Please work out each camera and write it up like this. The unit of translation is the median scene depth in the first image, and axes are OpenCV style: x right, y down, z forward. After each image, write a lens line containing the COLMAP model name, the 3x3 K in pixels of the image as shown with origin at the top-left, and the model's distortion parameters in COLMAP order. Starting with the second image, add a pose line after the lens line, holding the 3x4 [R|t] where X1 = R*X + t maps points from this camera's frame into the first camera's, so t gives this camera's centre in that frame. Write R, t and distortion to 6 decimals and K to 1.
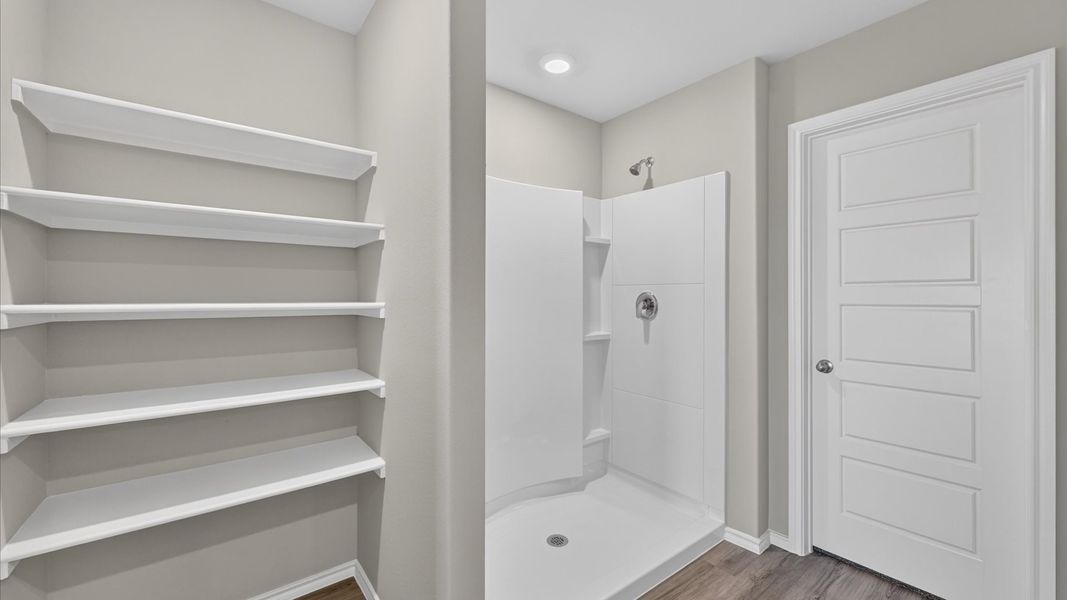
lens RADIAL K [[425.3, 0, 534.9], [0, 425.3, 297.0], [0, 0, 1]] dist [0.002623, 0.000425]
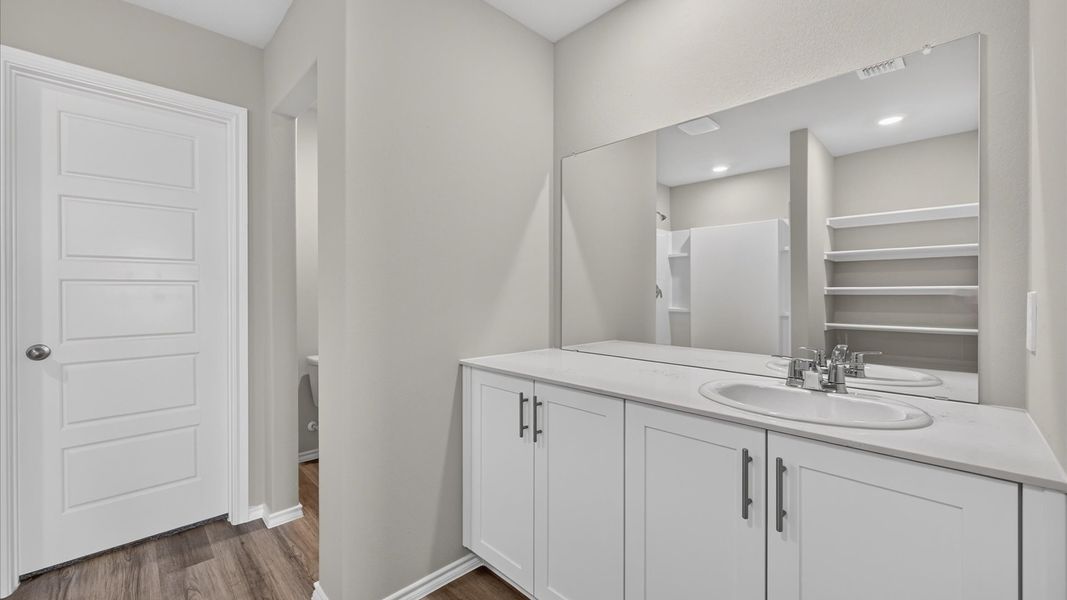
lens RADIAL K [[425.3, 0, 533.2], [0, 425.3, 294.9], [0, 0, 1]] dist [0.002623, 0.000425]
pose [[-0.112497, -0.006520, 0.993631, -0.295671], [0.005757, 0.999957, 0.007214, 0.051646], [-0.993635, 0.006532, -0.112454, 0.125394]]
